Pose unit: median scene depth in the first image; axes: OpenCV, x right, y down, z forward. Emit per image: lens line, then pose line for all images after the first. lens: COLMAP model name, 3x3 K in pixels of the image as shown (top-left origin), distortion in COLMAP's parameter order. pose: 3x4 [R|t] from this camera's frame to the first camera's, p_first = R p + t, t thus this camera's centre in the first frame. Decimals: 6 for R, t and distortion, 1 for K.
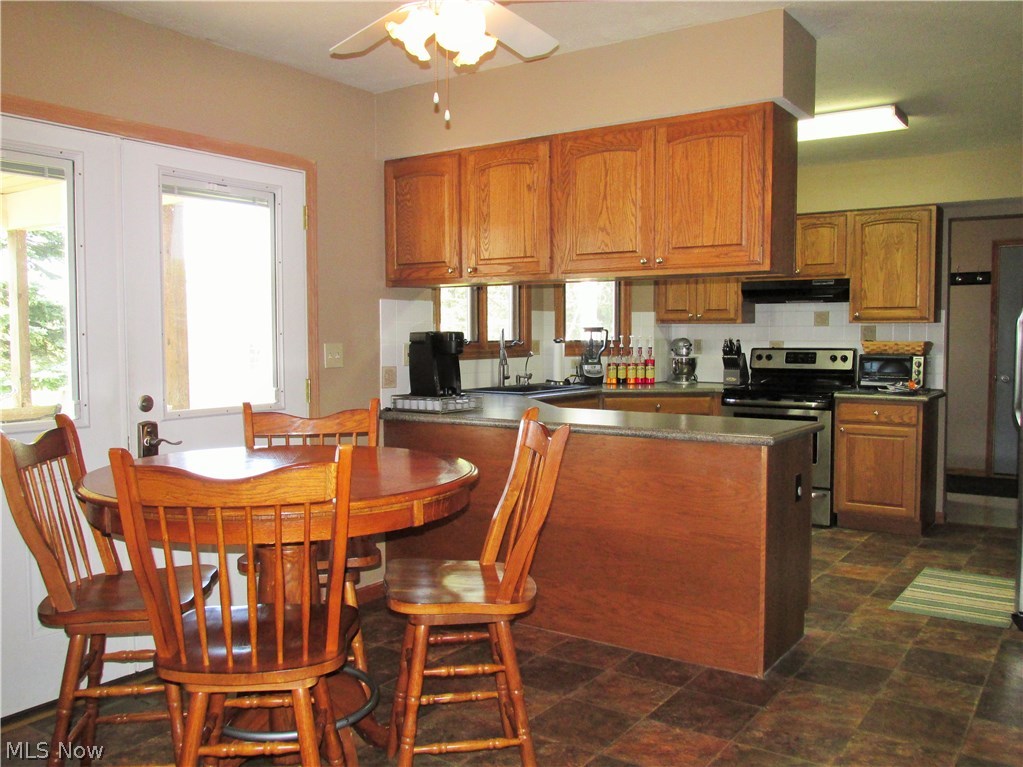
lens RADIAL K [[852.2, 0, 511.5], [0, 852.2, 383.5], [0, 0, 1]] dist [-0.031717, -0.002209]
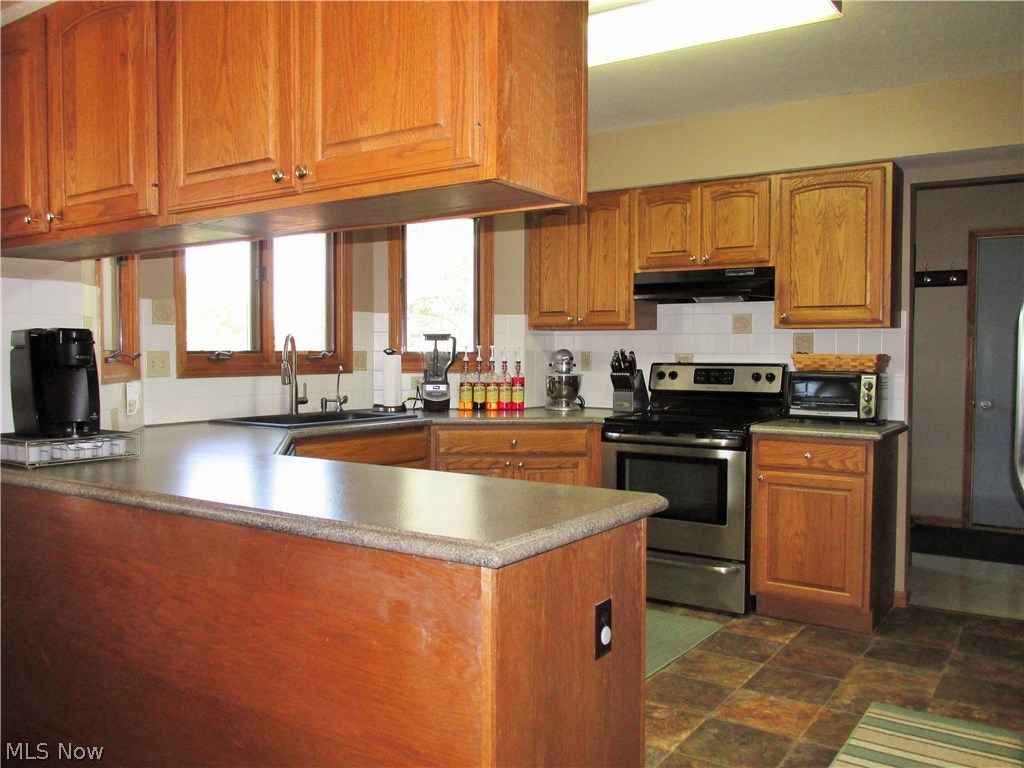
lens RADIAL K [[848.6, 0, 512.0], [0, 848.6, 384.0], [0, 0, 1]] dist [-0.030745, 0.003942]
pose [[0.999701, 0.004976, 0.023931, 0.150965], [-0.004476, 0.999771, -0.020921, -0.007529], [-0.024030, 0.020808, 0.999495, 0.273993]]
